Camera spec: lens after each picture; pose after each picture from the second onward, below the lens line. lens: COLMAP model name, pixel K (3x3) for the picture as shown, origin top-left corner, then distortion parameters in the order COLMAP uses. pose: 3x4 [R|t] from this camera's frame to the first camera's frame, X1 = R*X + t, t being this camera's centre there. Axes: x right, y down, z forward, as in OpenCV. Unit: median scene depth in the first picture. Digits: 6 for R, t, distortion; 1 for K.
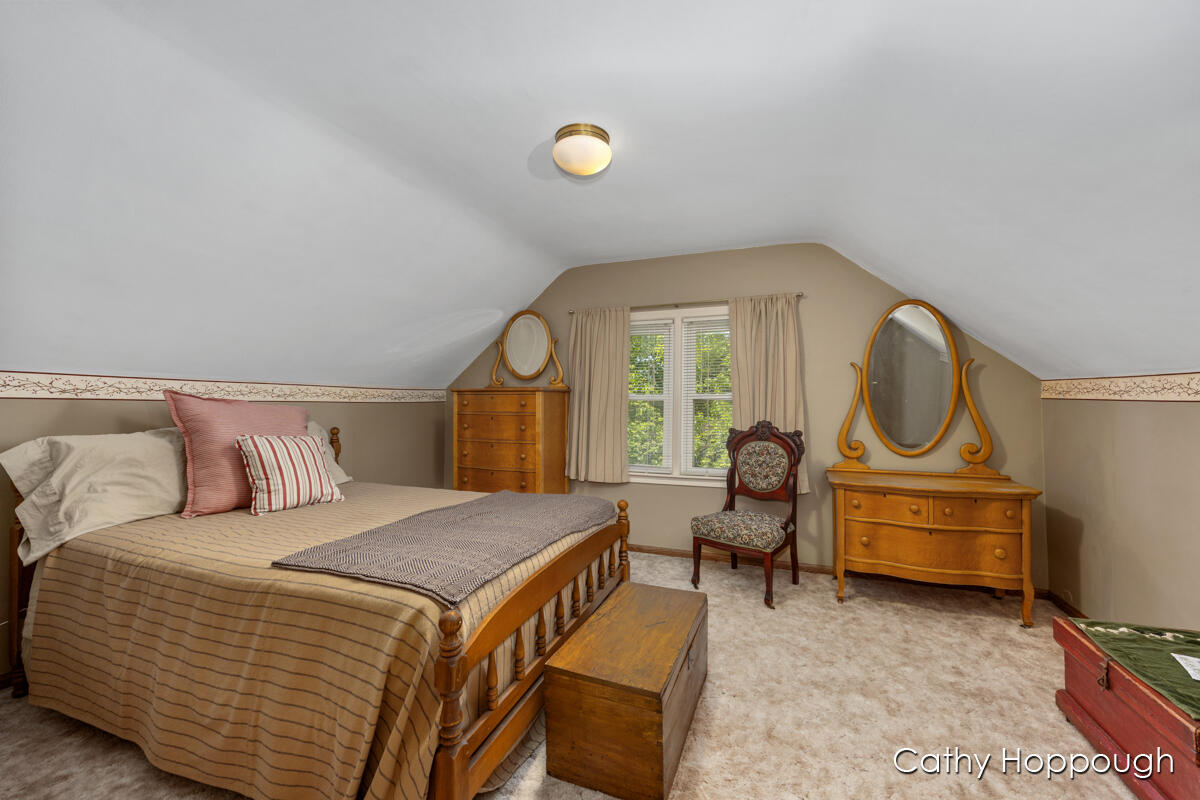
lens RADIAL K [[486.2, 0, 601.7], [0, 486.2, 399.1], [0, 0, 1]] dist [0.003803, 0.000252]
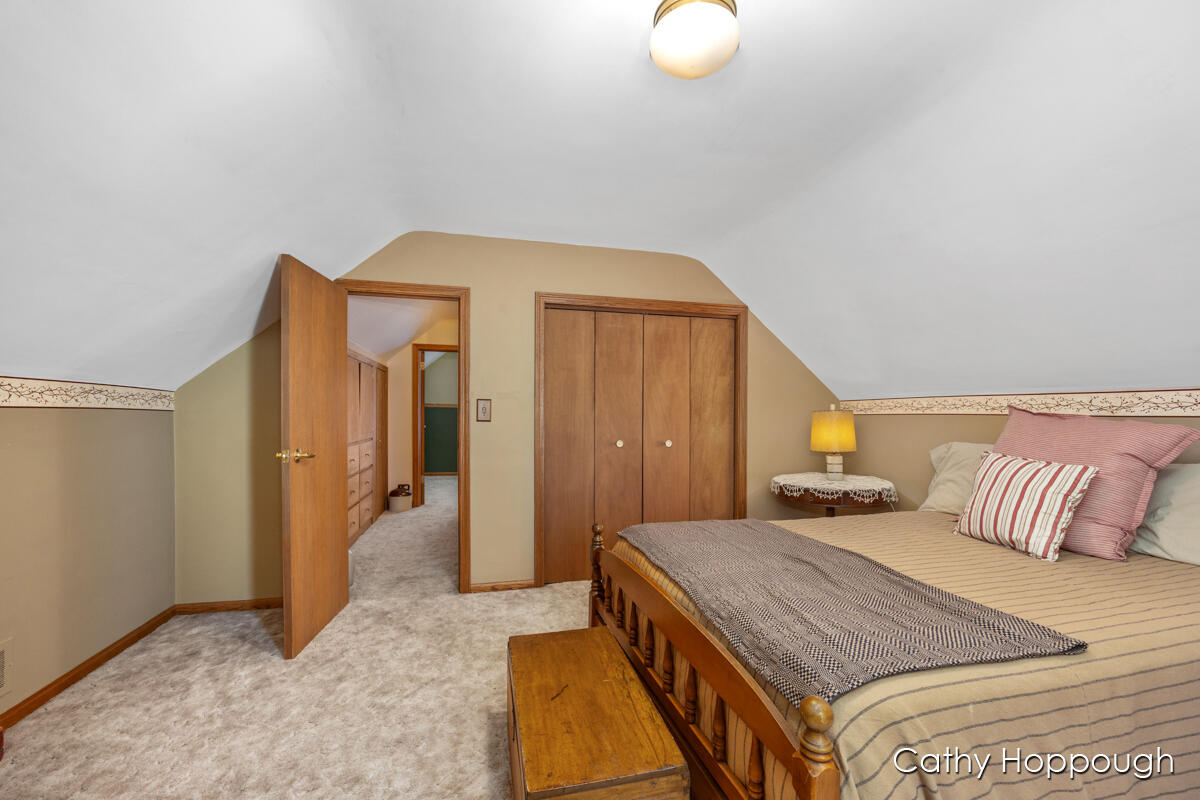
lens RADIAL K [[486.2, 0, 601.5], [0, 486.2, 409.4], [0, 0, 1]] dist [0.003803, 0.000252]
pose [[-0.804545, -0.021914, -0.593487, 0.400229], [-0.010555, 0.999689, -0.022605, 0.021201], [0.593798, -0.011923, -0.804526, 1.264762]]
